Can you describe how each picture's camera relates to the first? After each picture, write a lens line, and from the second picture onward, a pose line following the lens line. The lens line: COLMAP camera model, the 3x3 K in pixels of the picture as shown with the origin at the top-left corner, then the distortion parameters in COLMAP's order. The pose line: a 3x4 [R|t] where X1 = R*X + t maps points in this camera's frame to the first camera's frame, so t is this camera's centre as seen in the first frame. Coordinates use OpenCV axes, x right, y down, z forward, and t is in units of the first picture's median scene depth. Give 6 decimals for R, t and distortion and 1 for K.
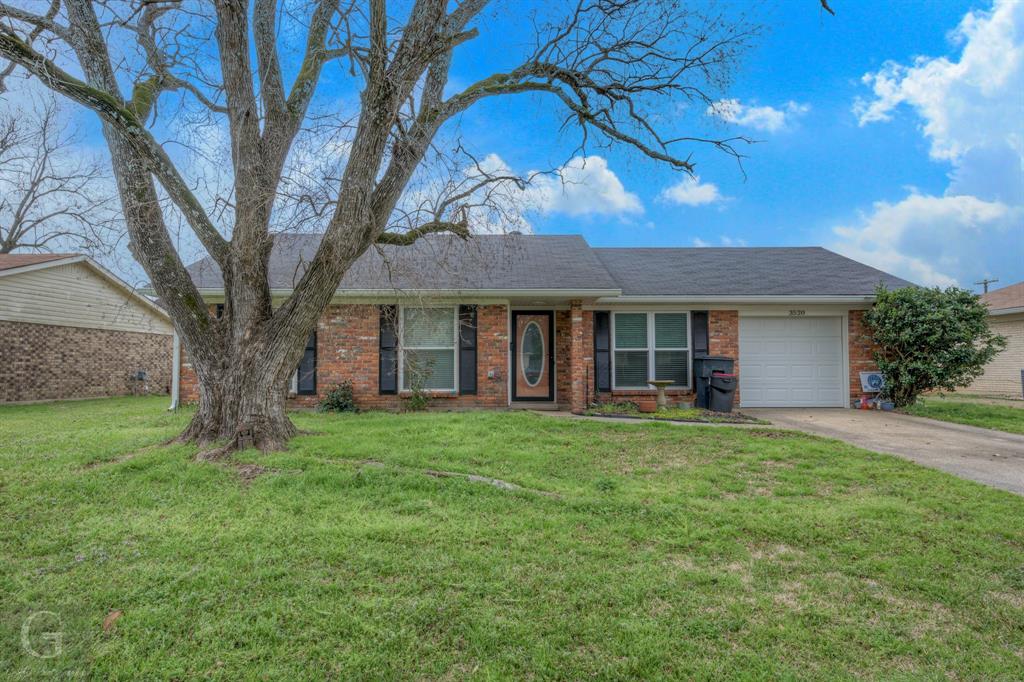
lens RADIAL K [[635.6, 0, 515.0], [0, 635.6, 340.4], [0, 0, 1]] dist [0.035162, 0.000328]
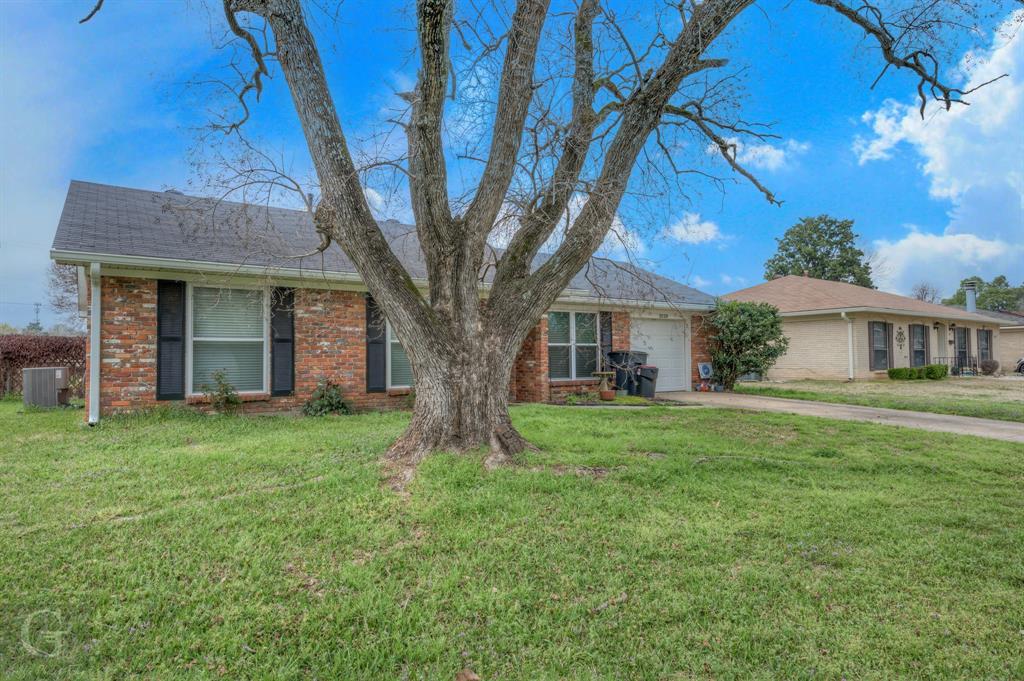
lens RADIAL K [[635.6, 0, 514.0], [0, 635.6, 343.0], [0, 0, 1]] dist [0.035162, 0.000328]
pose [[0.828849, 0.009958, 0.559384, -0.540502], [-0.018820, 0.999772, 0.010089, 0.002223], [-0.559155, -0.018890, 0.828848, 0.143202]]
